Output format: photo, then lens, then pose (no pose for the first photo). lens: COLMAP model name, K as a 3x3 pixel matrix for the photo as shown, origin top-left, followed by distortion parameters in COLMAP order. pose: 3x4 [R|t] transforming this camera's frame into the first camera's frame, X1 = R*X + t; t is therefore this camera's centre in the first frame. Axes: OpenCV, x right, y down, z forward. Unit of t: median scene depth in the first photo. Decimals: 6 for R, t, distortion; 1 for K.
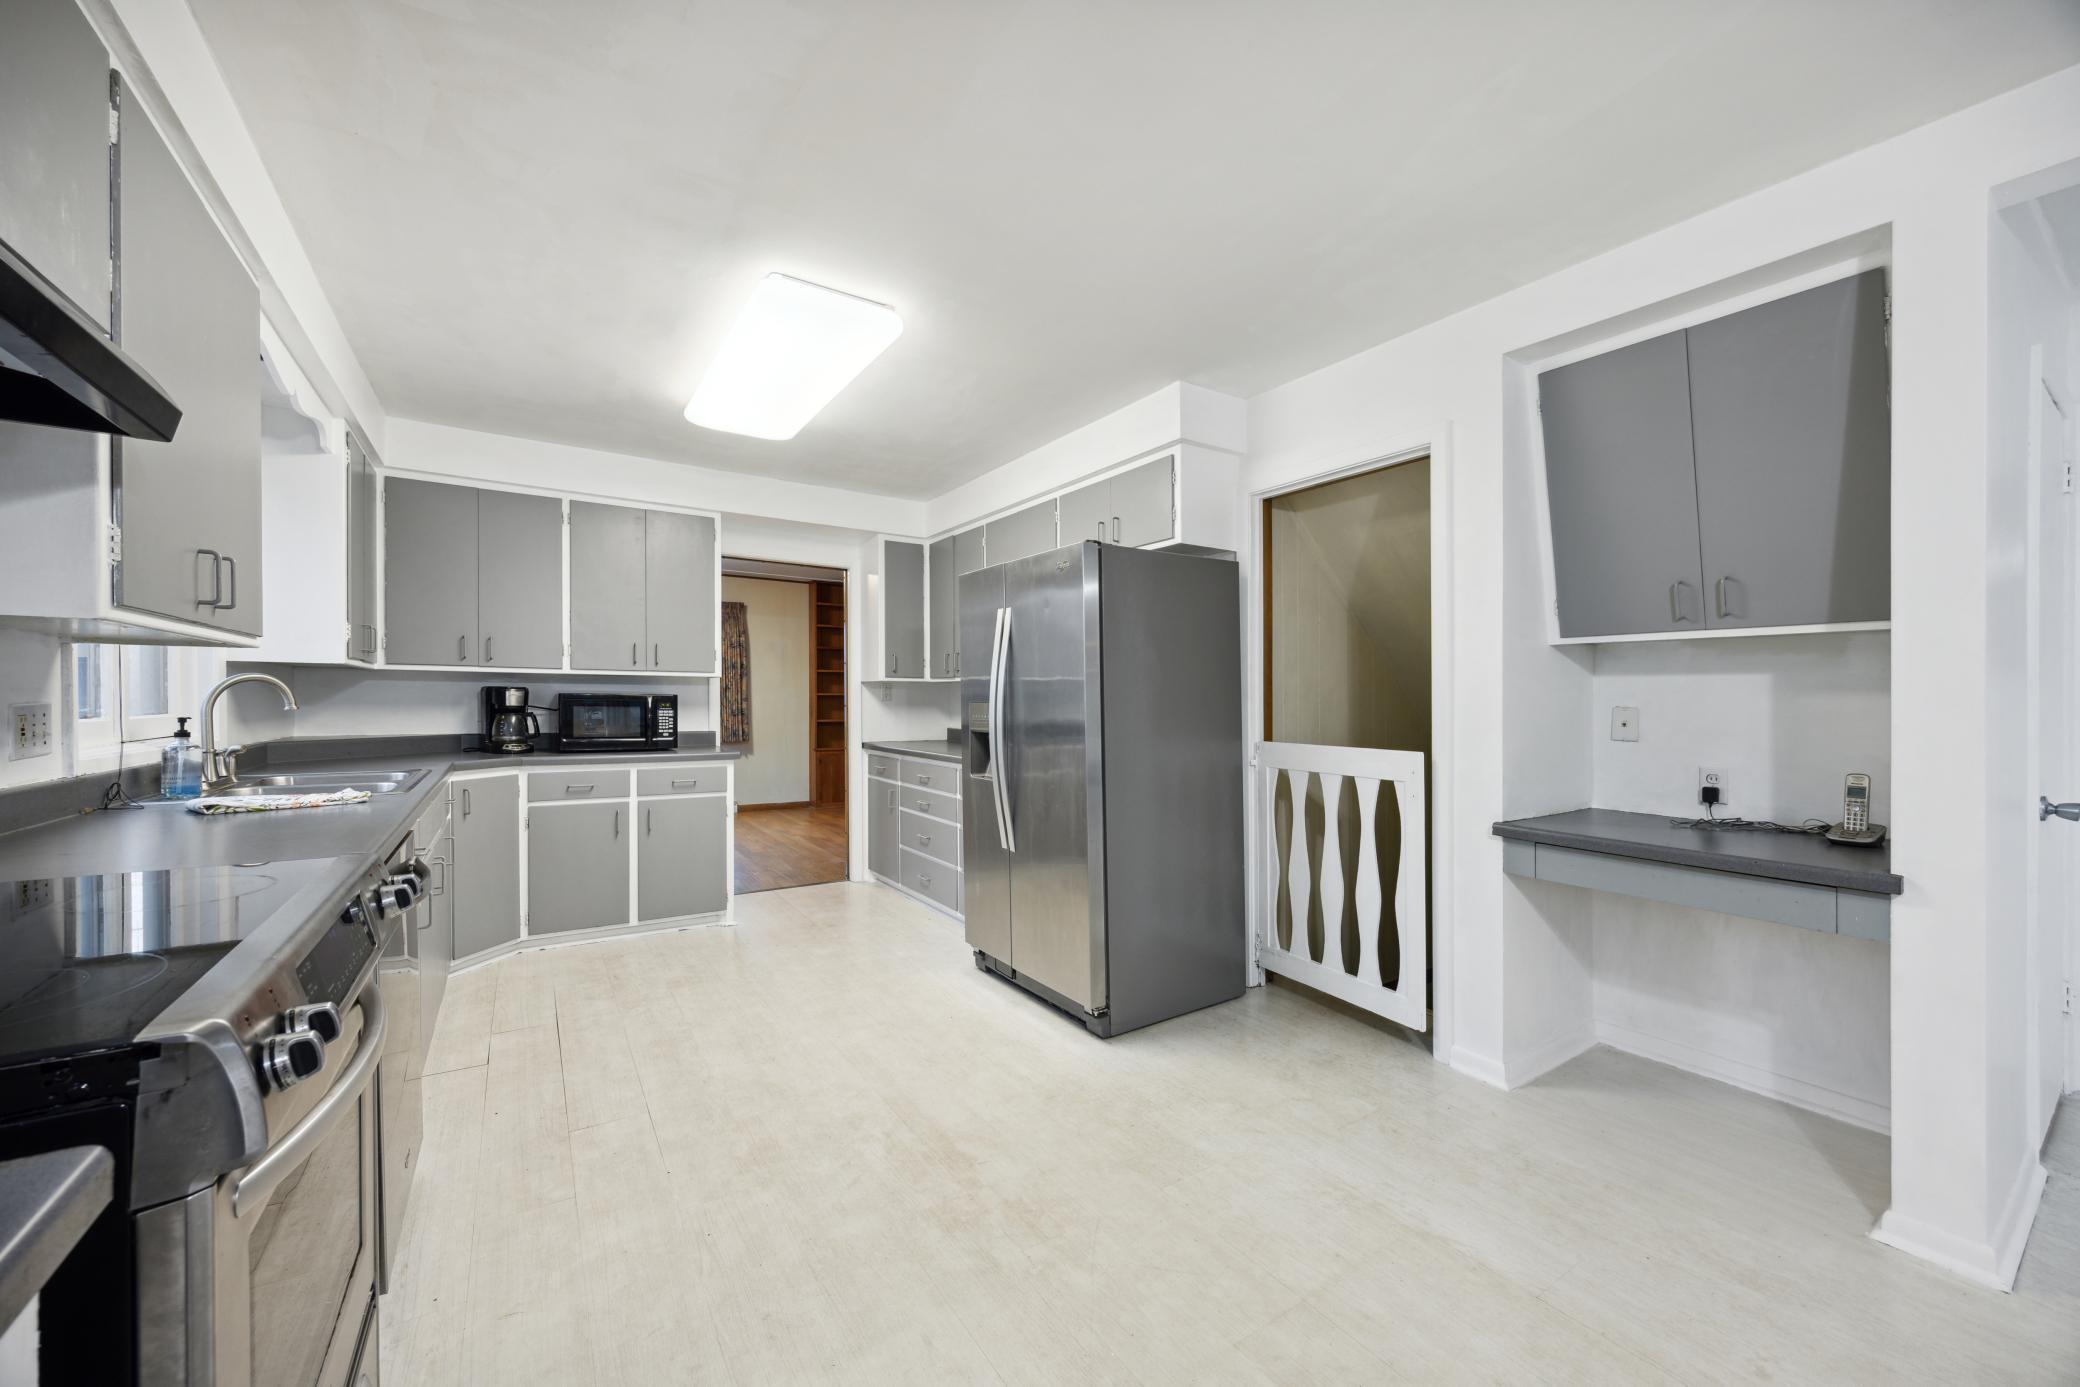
lens RADIAL K [[785.3, 0, 1037.5], [0, 785.3, 706.3], [0, 0, 1]] dist [0.002044, 0.000066]
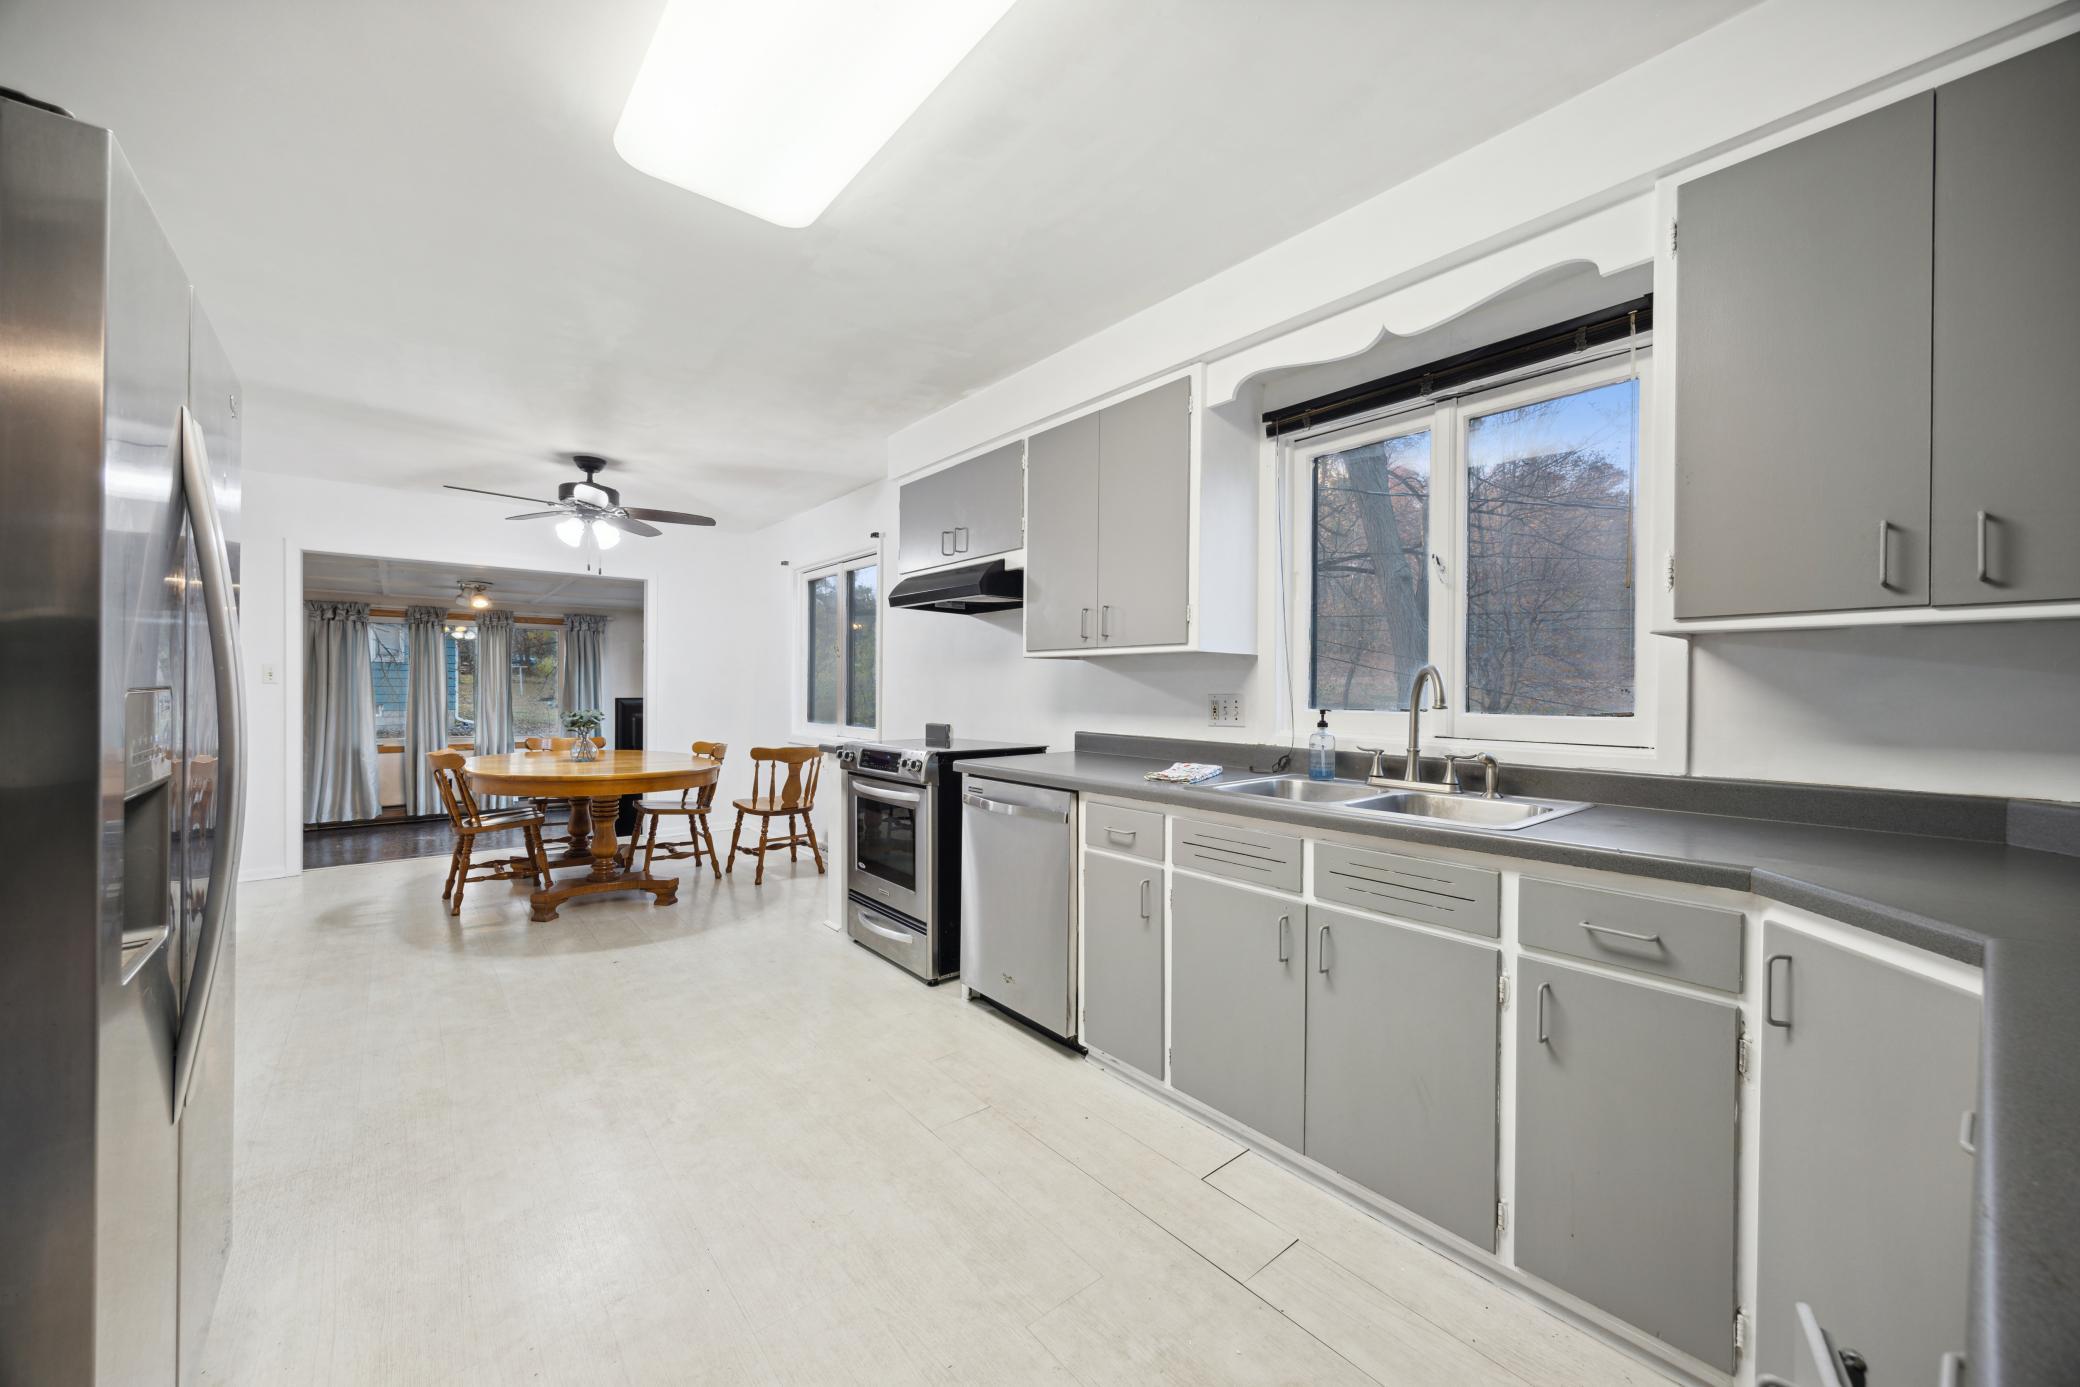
lens RADIAL K [[785.3, 0, 1035.8], [0, 785.3, 689.0], [0, 0, 1]] dist [0.002044, 0.000066]
pose [[-0.994830, -0.013944, -0.100590, -0.524233], [-0.014898, 0.999851, 0.008736, -0.017150], [0.100453, 0.010189, -0.994890, 1.954566]]
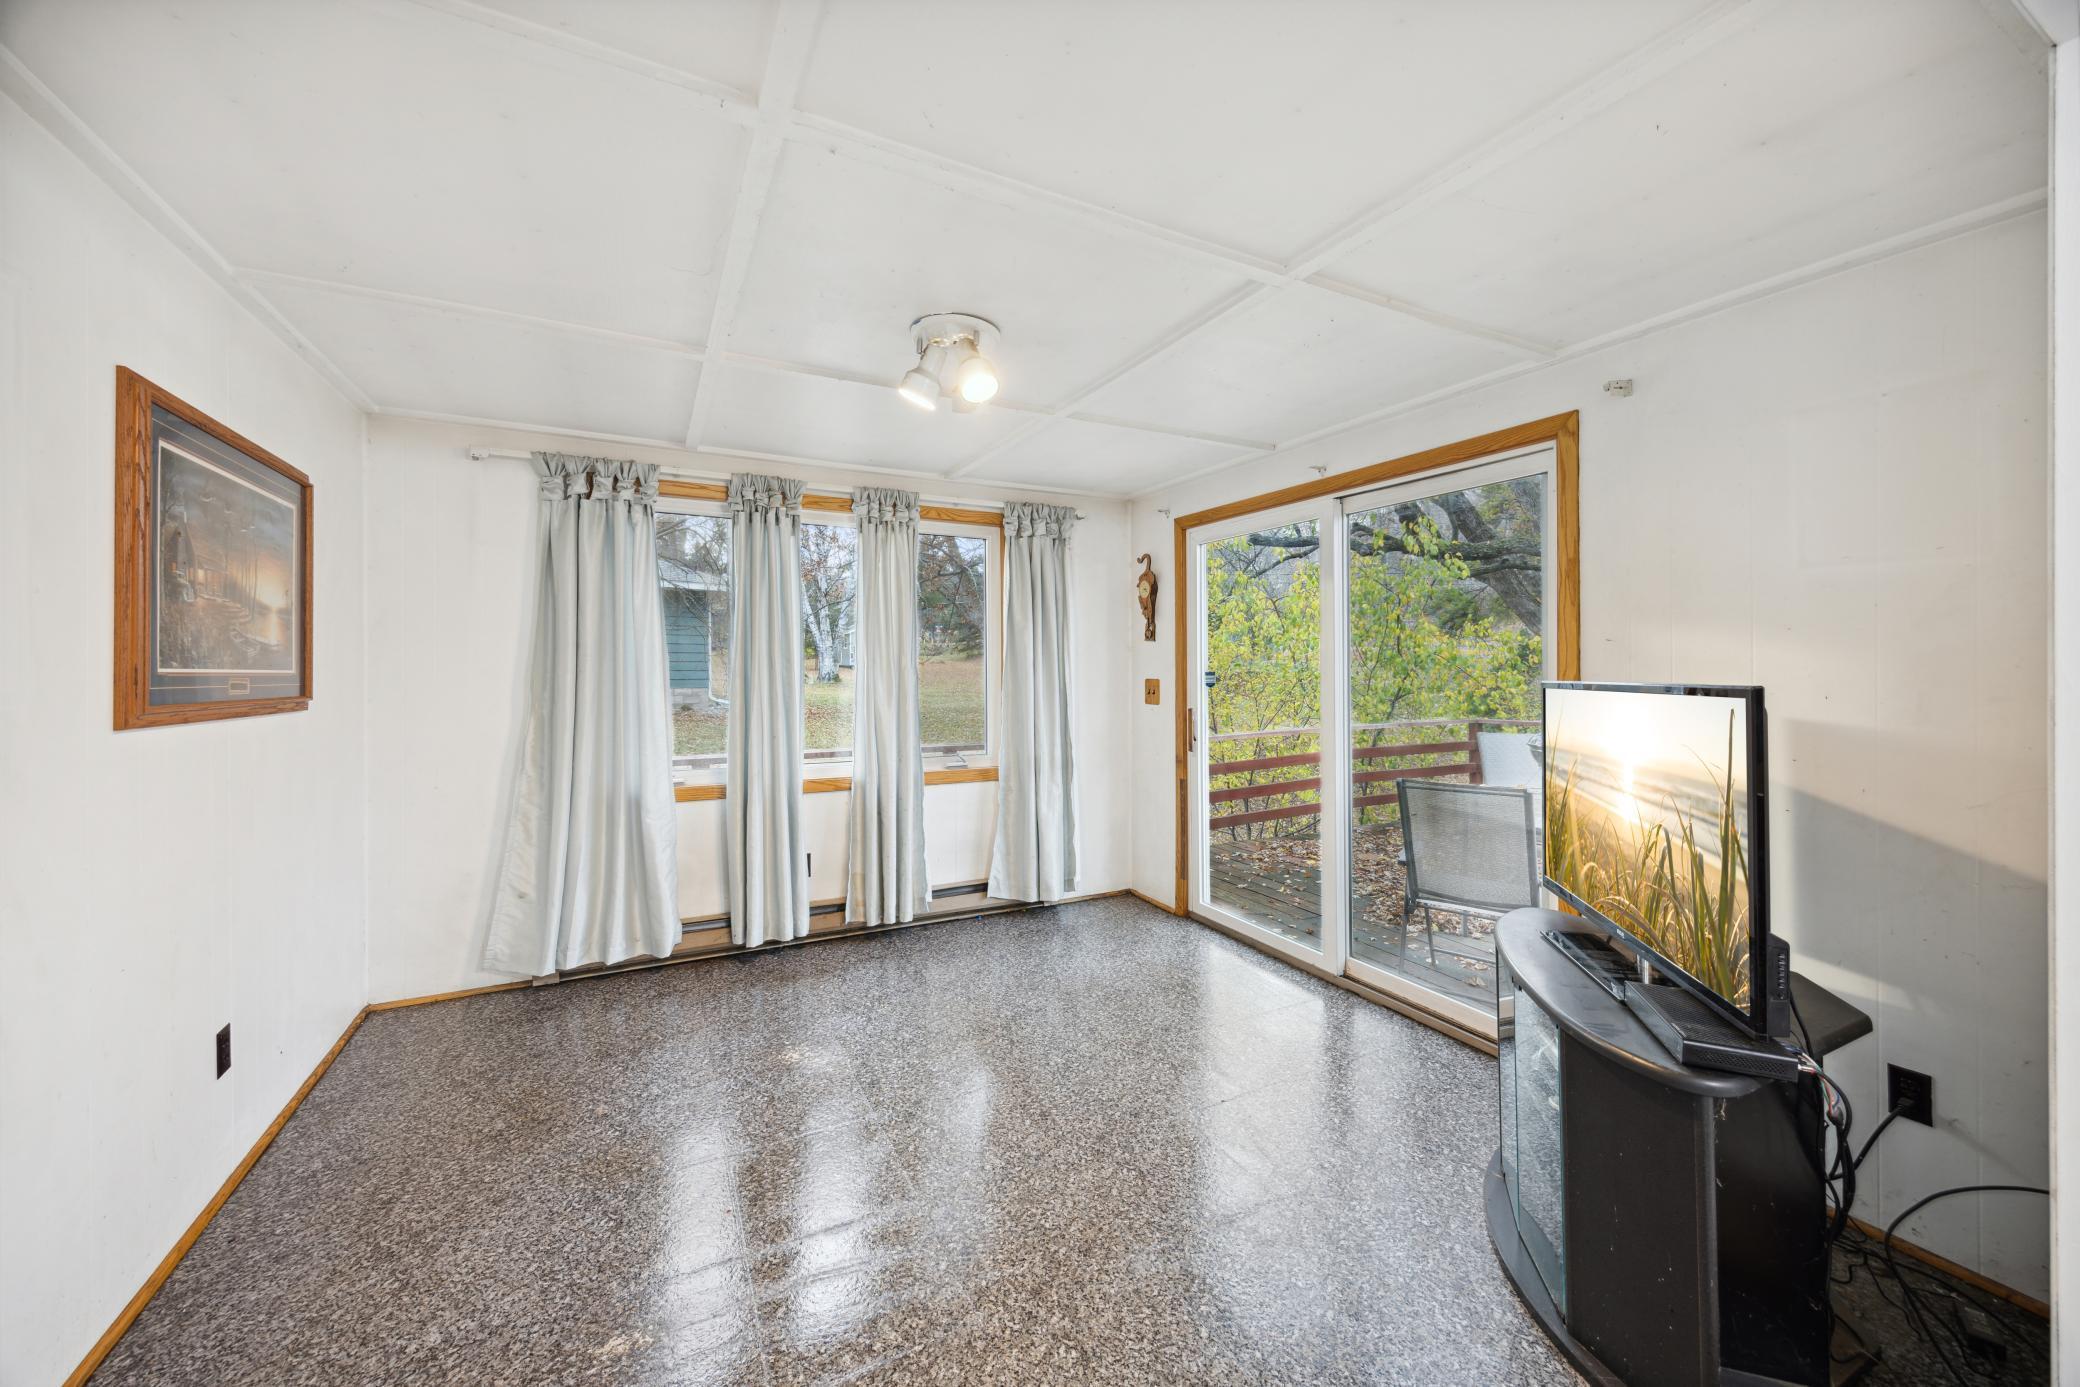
lens RADIAL K [[785.3, 0, 1049.7], [0, 785.3, 671.2], [0, 0, 1]] dist [0.002044, 0.000066]
pose [[-0.994170, -0.007413, 0.107565, 1.089647], [-0.006874, 0.999962, 0.005379, 0.068632], [-0.107601, 0.004608, -0.994183, -0.297186]]
